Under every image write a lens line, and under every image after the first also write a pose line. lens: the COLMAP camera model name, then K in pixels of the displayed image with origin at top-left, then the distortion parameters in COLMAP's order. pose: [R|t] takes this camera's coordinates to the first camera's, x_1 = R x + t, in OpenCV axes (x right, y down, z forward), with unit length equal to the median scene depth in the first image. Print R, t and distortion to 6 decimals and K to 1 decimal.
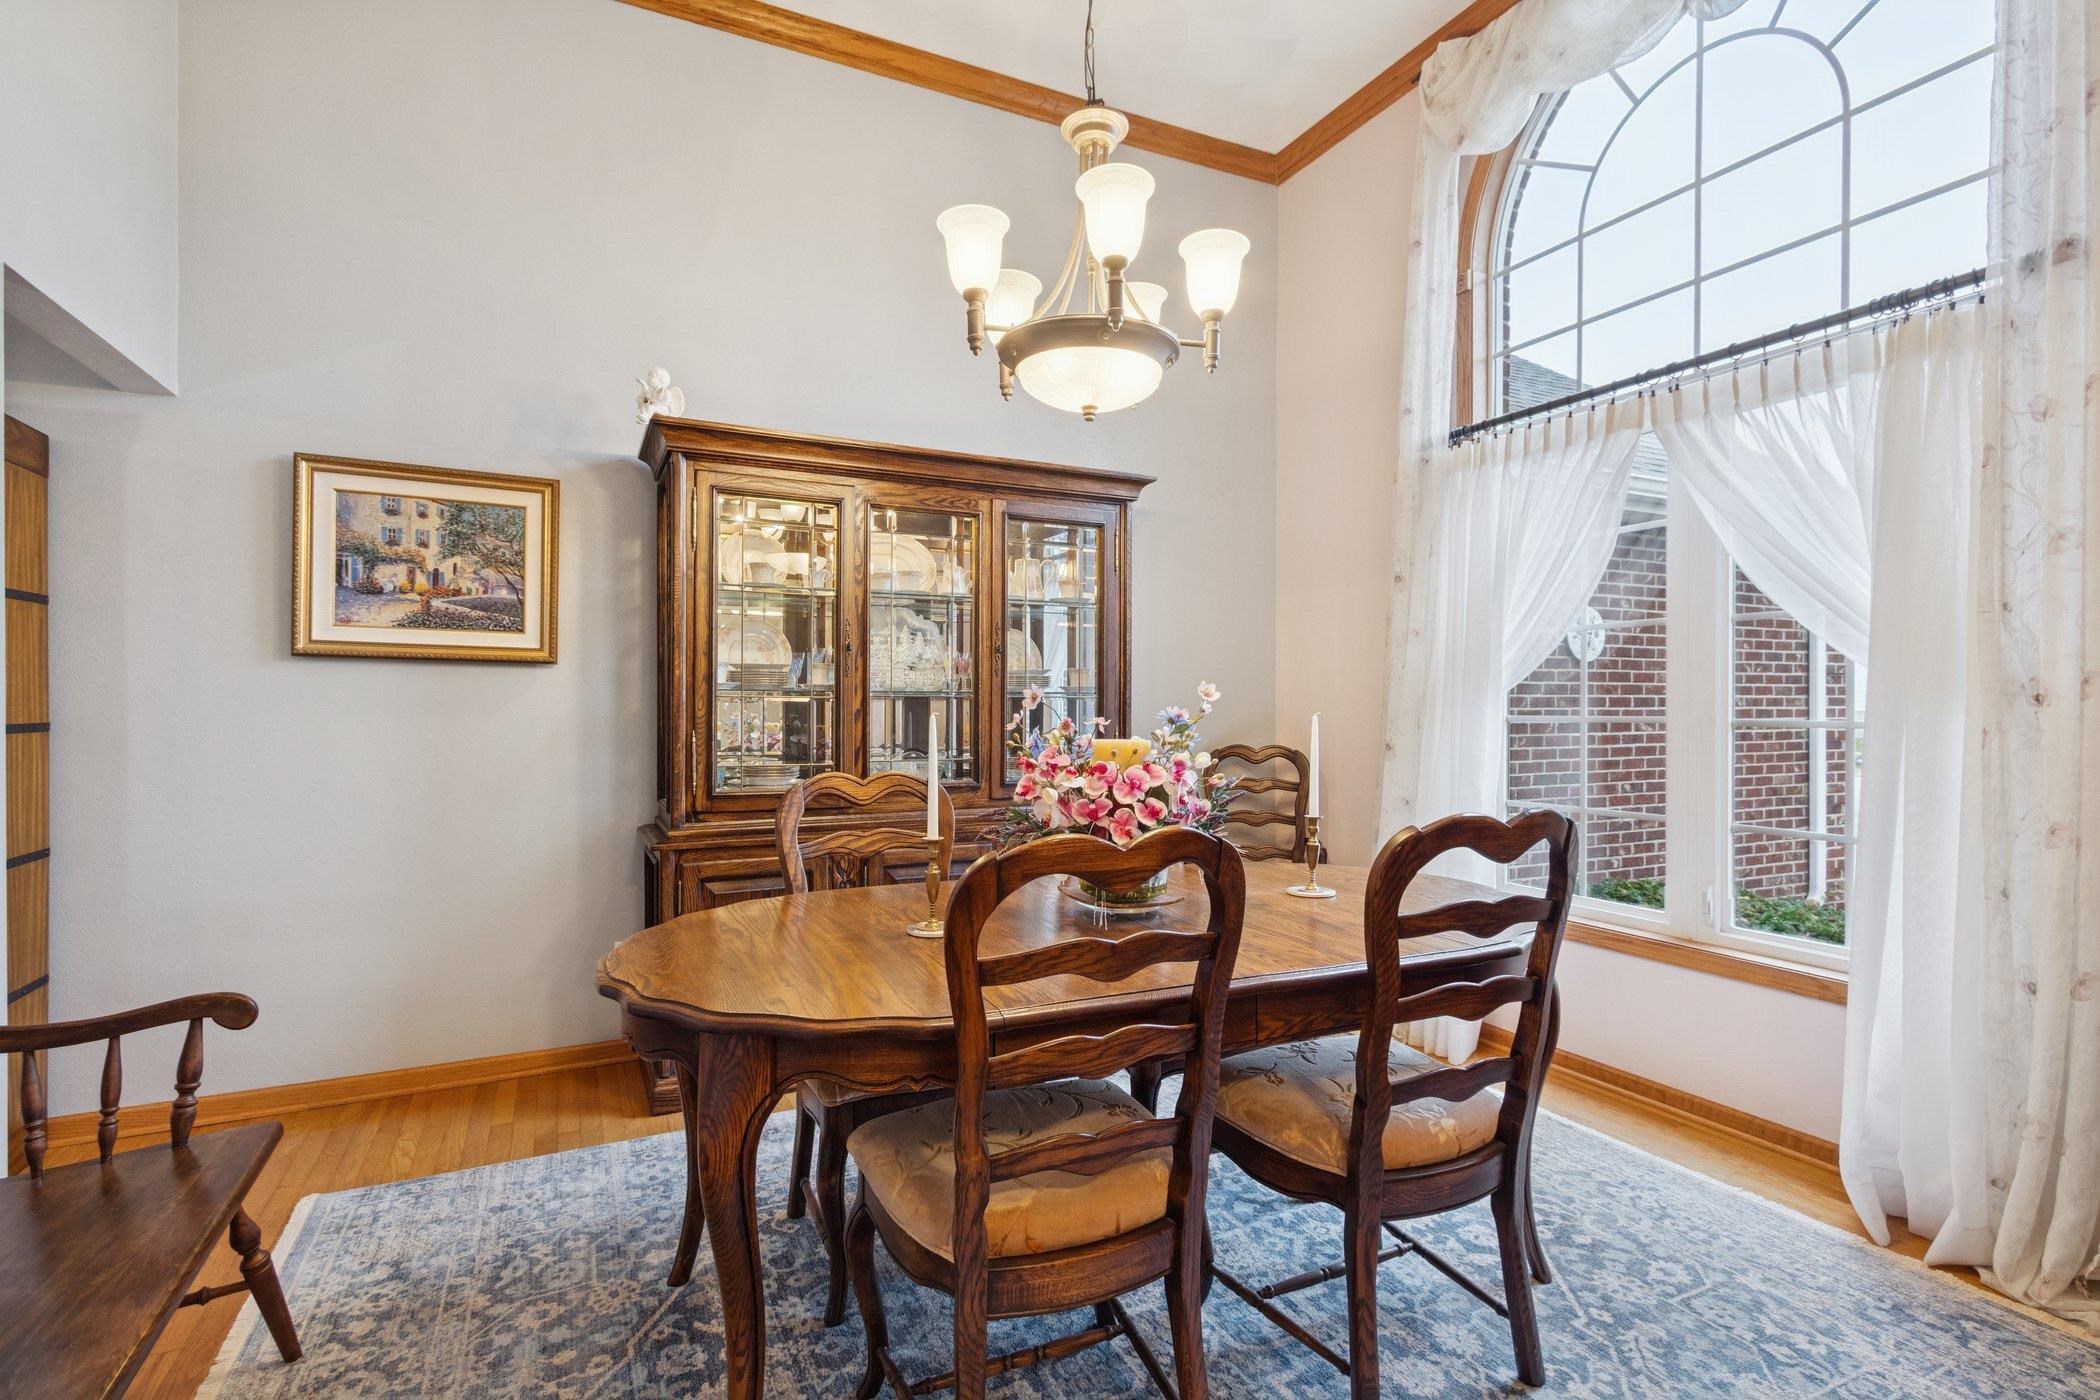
lens RADIAL K [[991.5, 0, 1033.4], [0, 991.5, 709.3], [0, 0, 1]] dist [0.003926, -0.002850]
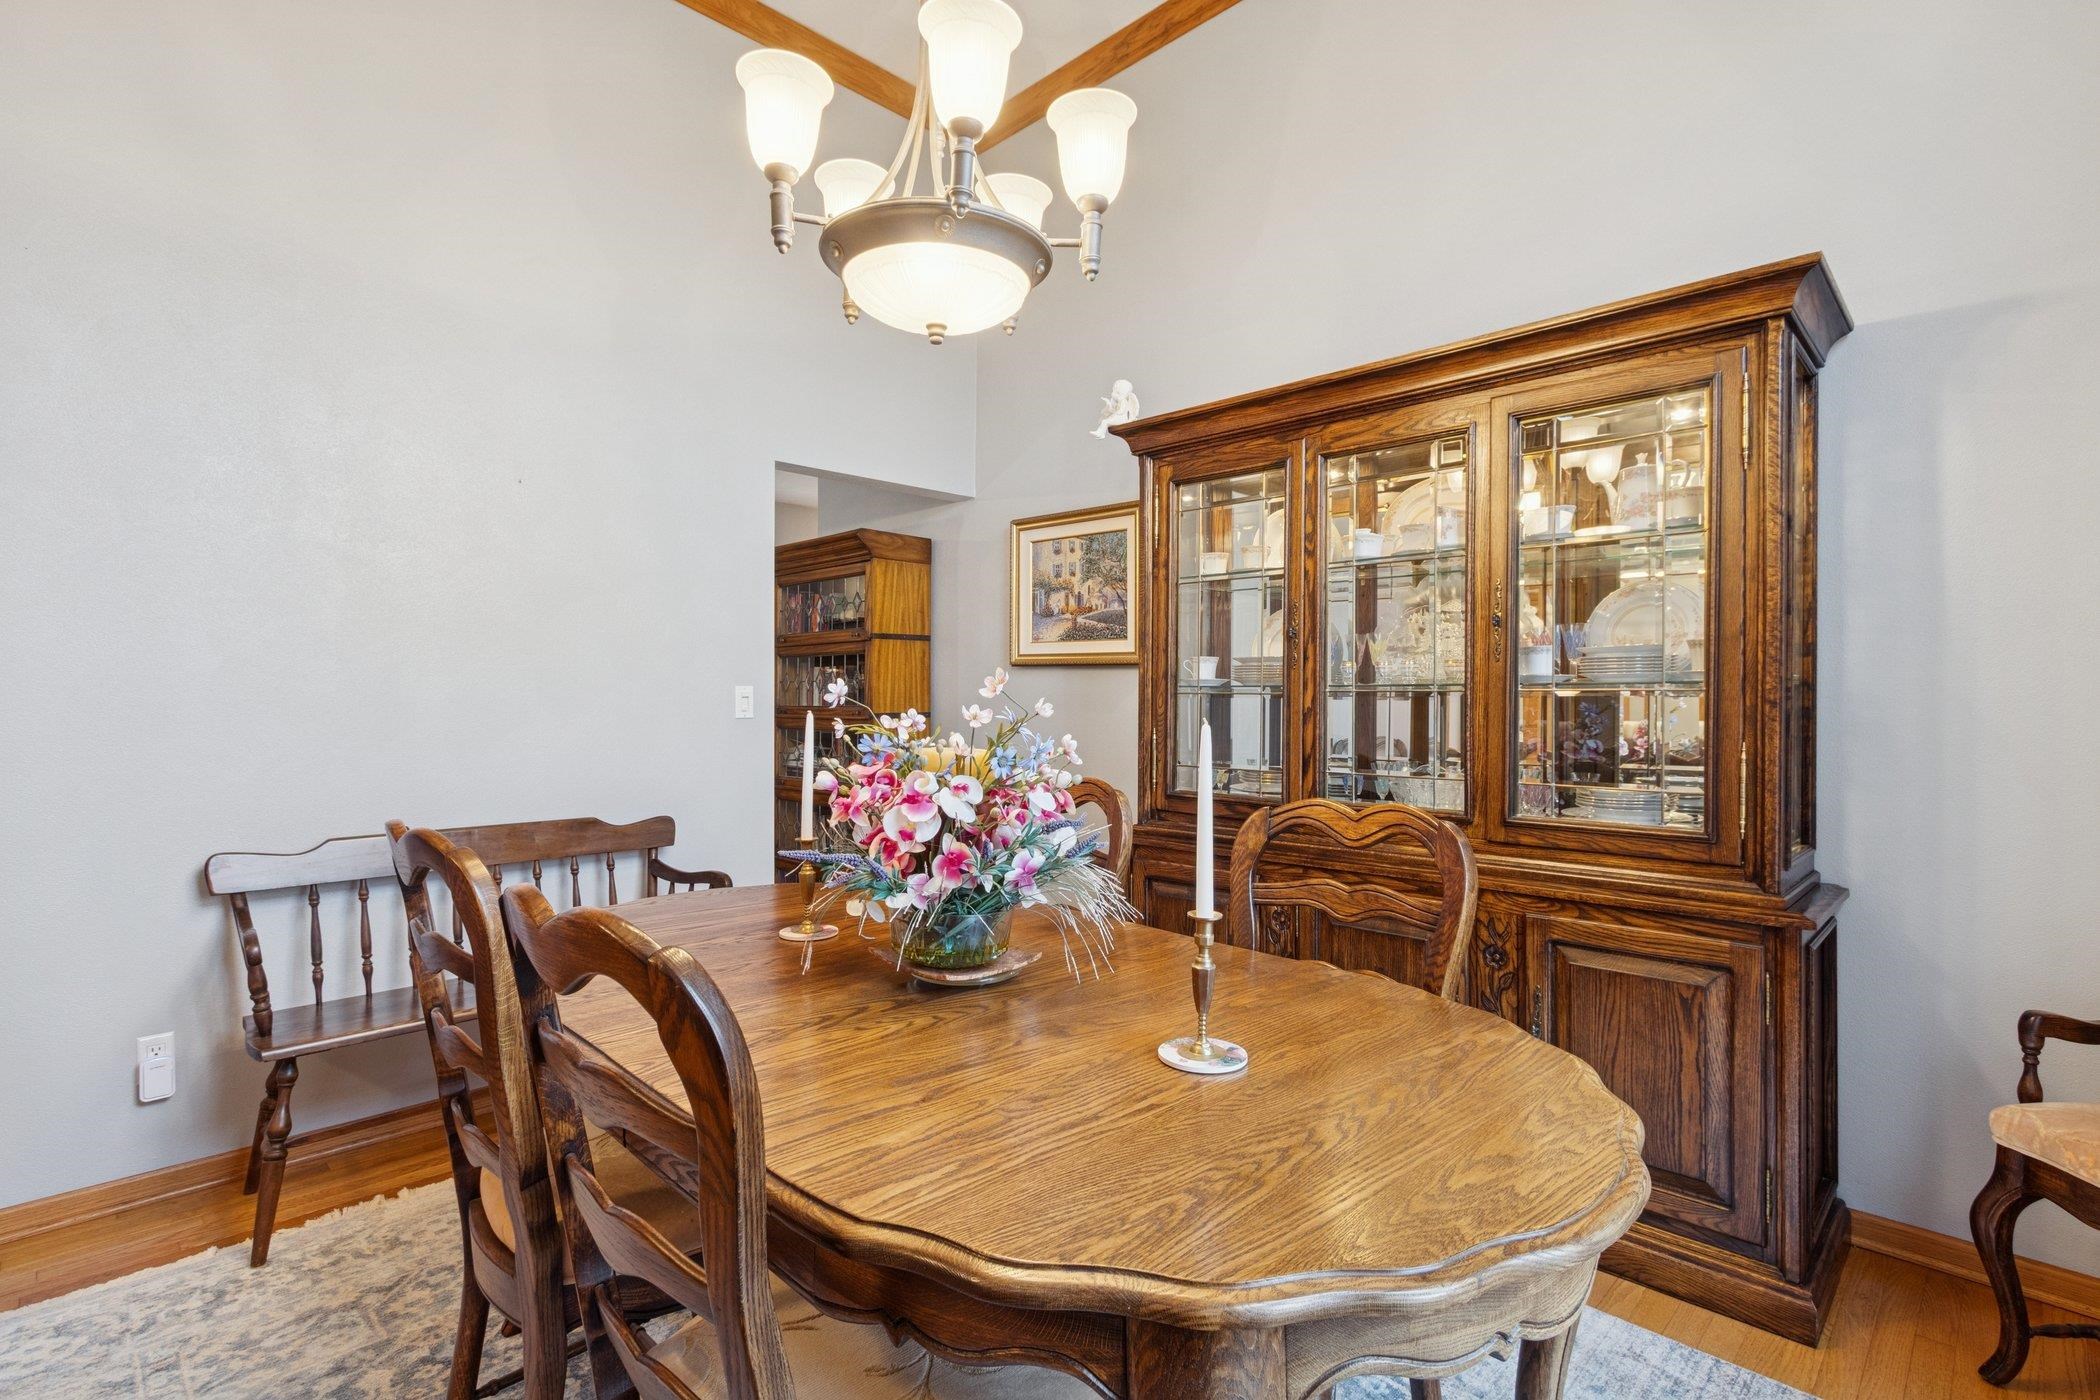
lens RADIAL K [[991.5, 0, 1036.4], [0, 991.5, 697.1], [0, 0, 1]] dist [0.003926, -0.002850]
pose [[0.341342, -0.003788, -0.939932, 0.547363], [-0.004581, 0.999973, -0.005694, -0.003162], [0.939928, 0.006249, 0.341315, 0.533926]]
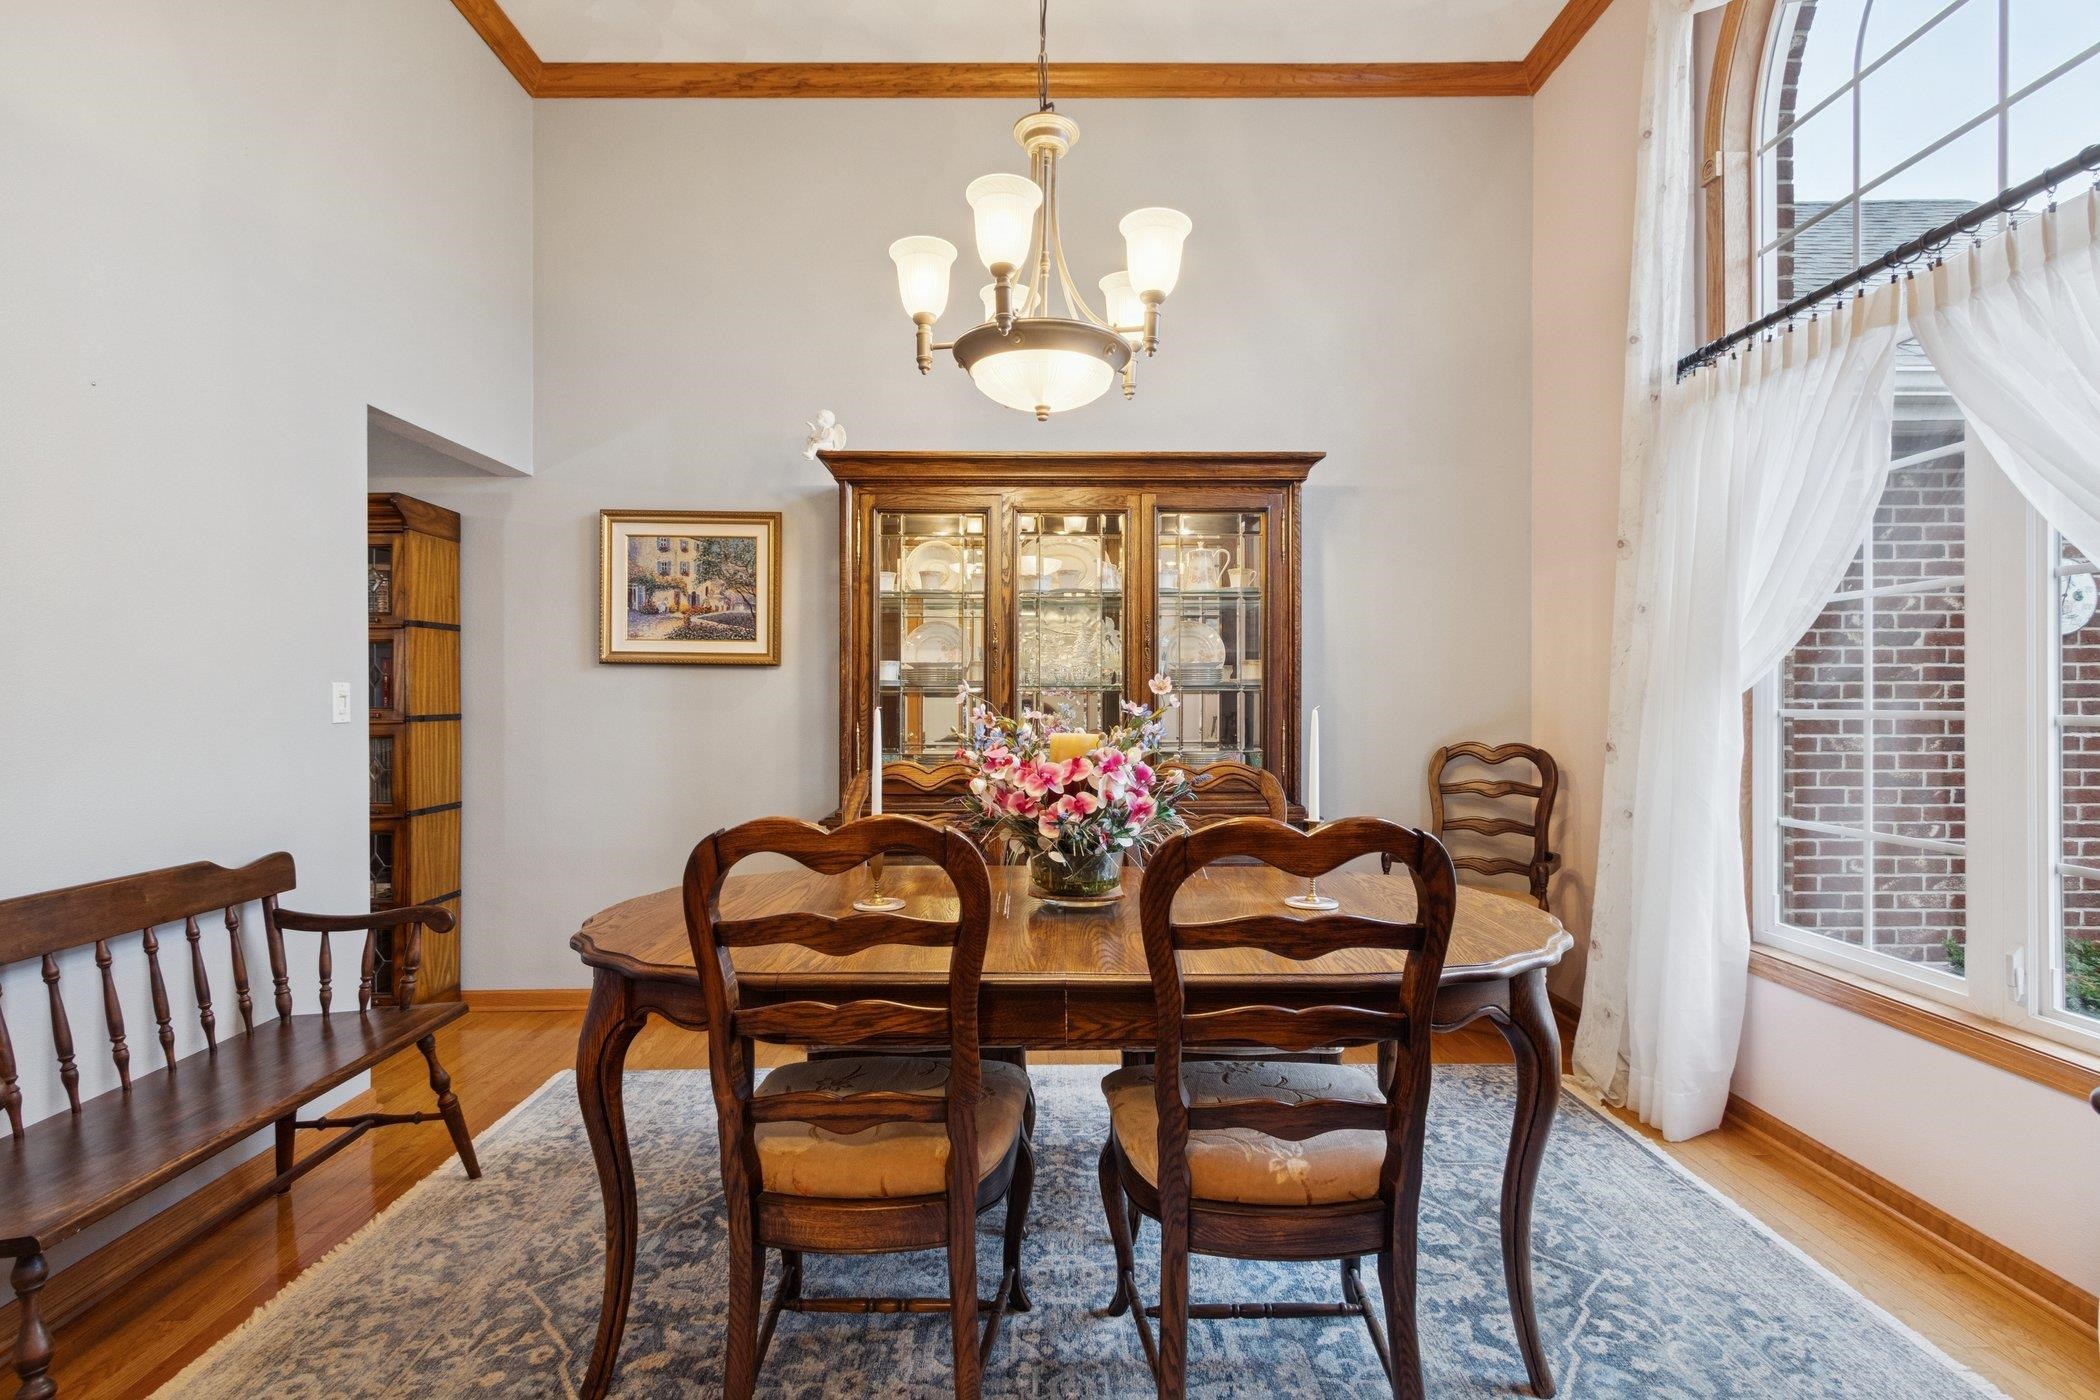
lens RADIAL K [[991.5, 0, 1031.0], [0, 991.5, 701.3], [0, 0, 1]] dist [0.003926, -0.002850]
pose [[0.905455, -0.003087, -0.424431, 0.317598], [0.002622, 0.999995, -0.001679, -0.000308], [0.424434, 0.000408, 0.905459, 0.047565]]
